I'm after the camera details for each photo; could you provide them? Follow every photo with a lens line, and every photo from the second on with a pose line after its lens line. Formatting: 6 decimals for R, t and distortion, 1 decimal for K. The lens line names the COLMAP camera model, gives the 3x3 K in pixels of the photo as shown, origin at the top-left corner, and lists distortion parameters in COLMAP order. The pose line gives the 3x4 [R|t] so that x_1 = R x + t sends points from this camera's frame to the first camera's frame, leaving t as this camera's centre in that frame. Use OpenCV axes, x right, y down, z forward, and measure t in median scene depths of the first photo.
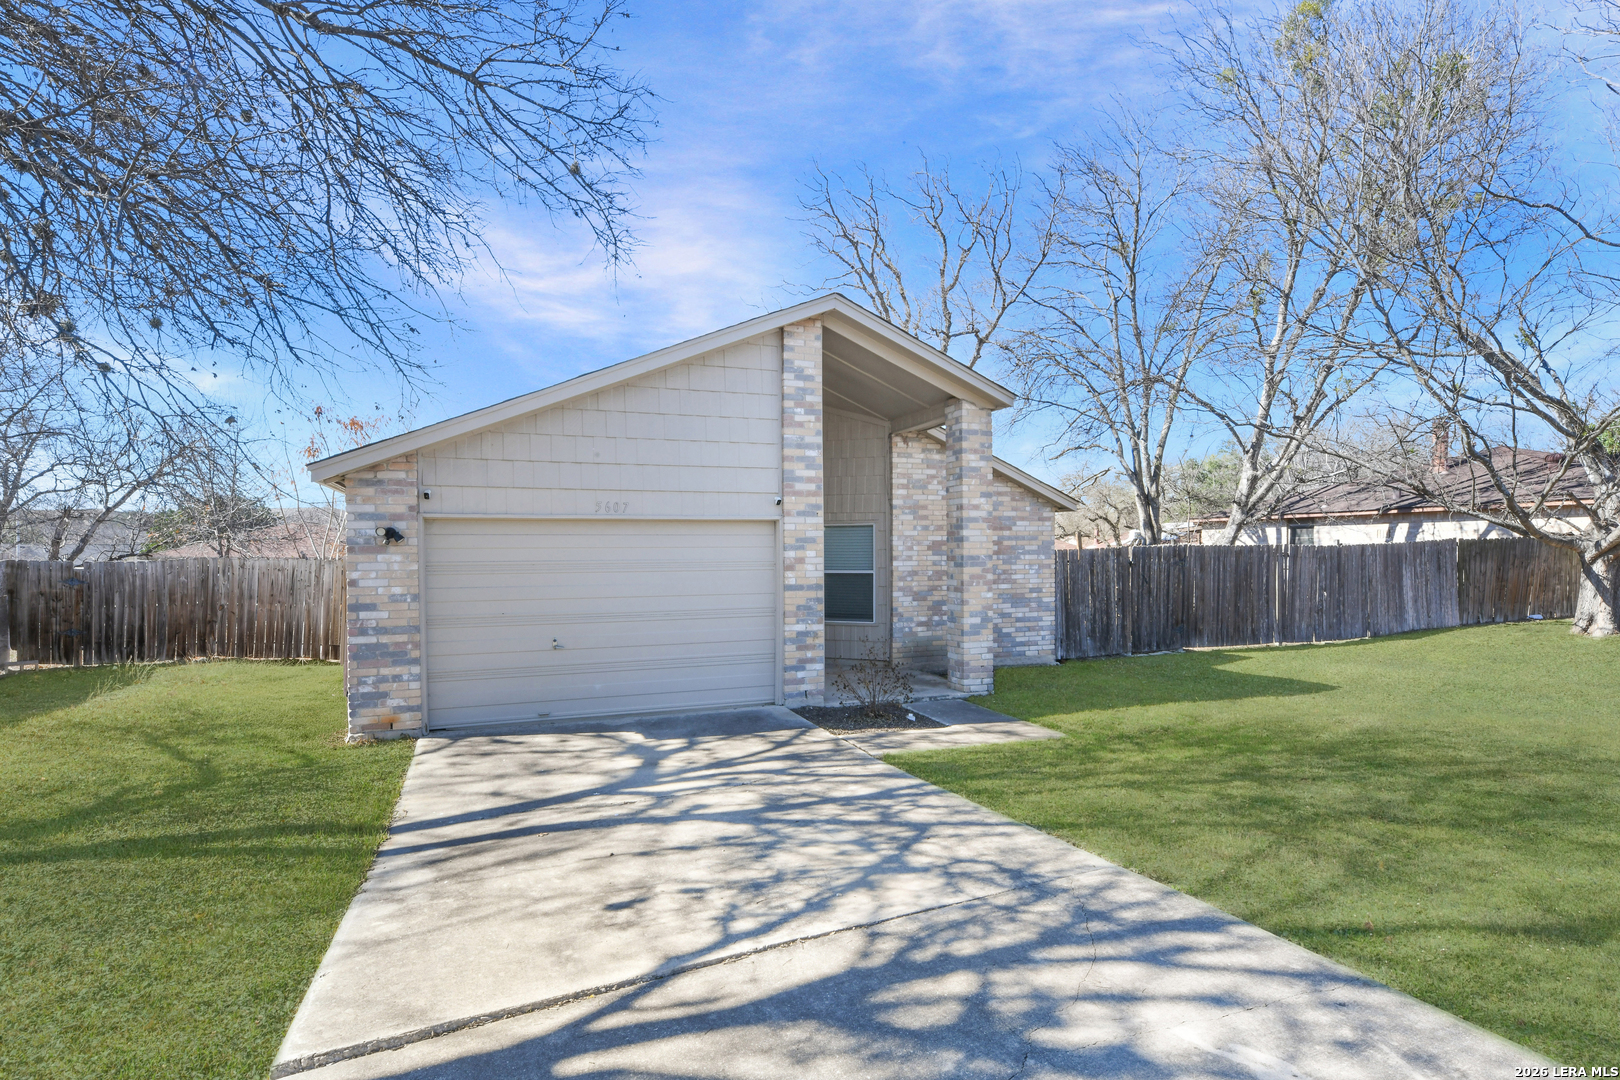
lens RADIAL K [[841.7, 0, 807.8], [0, 841.7, 540.9], [0, 0, 1]] dist [0.003648, 0.000358]
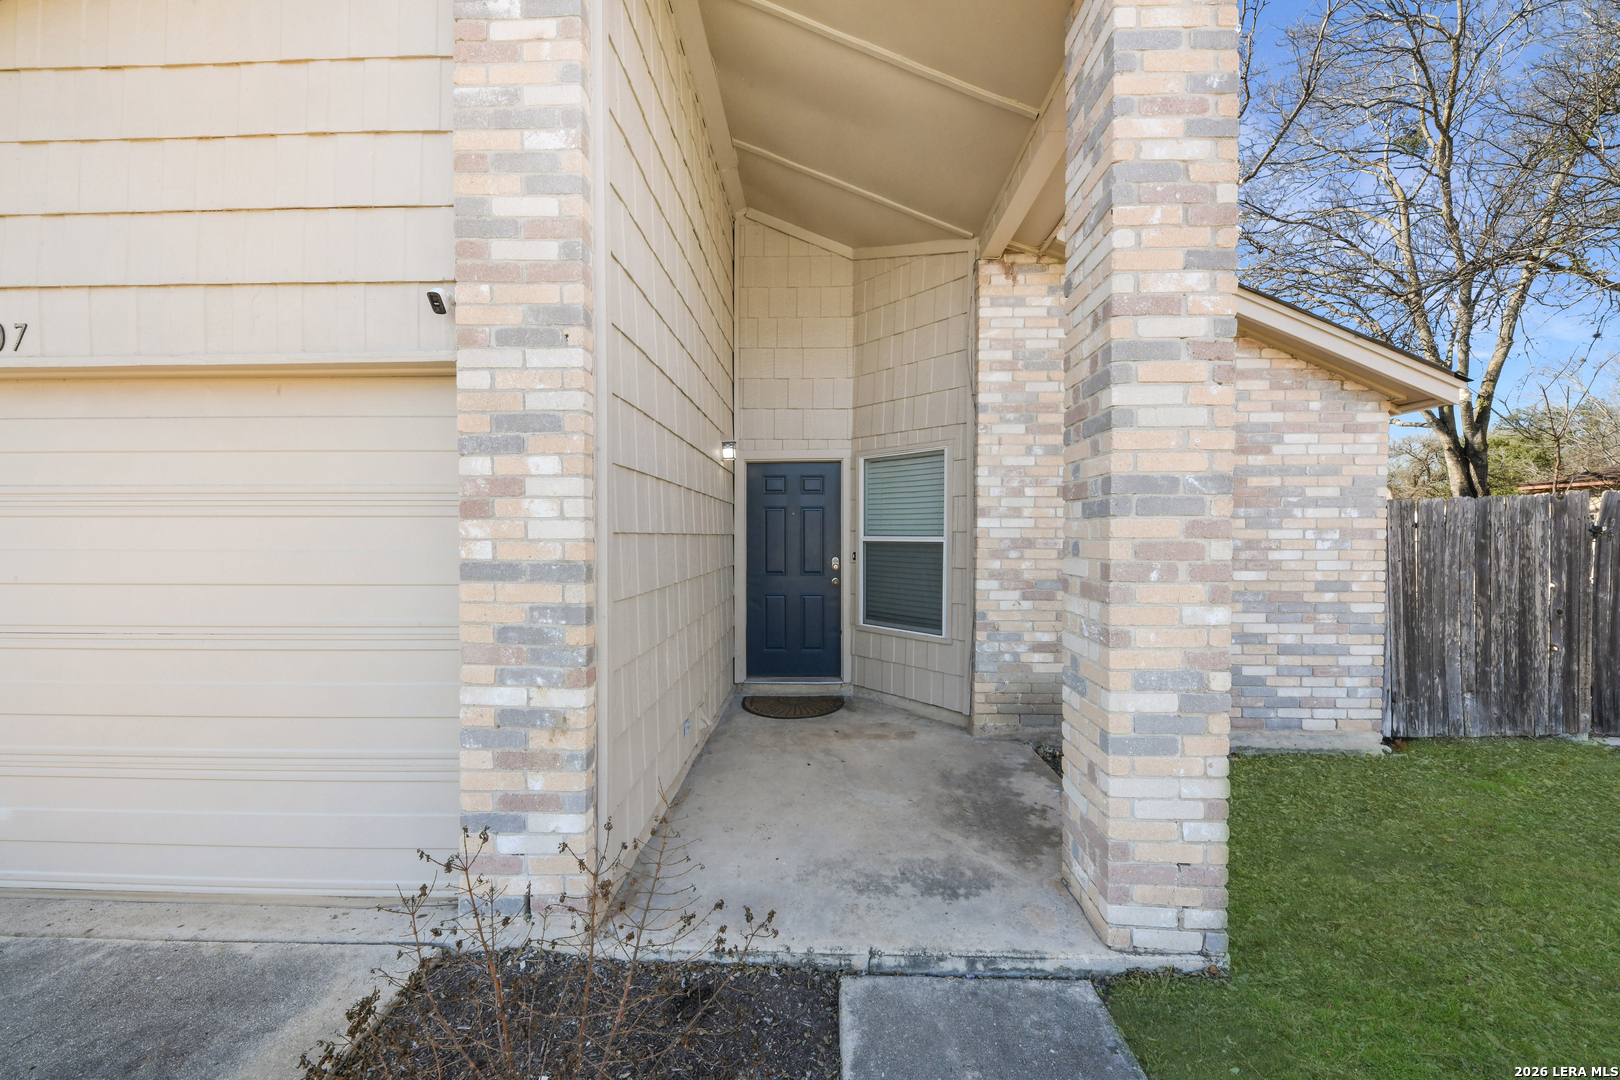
lens RADIAL K [[565.2, 0, 808.4], [0, 565.2, 536.7], [0, 0, 1]] dist [0.006077, -0.002846]
pose [[0.922644, 0.011045, -0.385494, 0.137450], [-0.004009, 0.999810, 0.019050, 0.029200], [0.385631, -0.016031, 0.922514, 0.654412]]
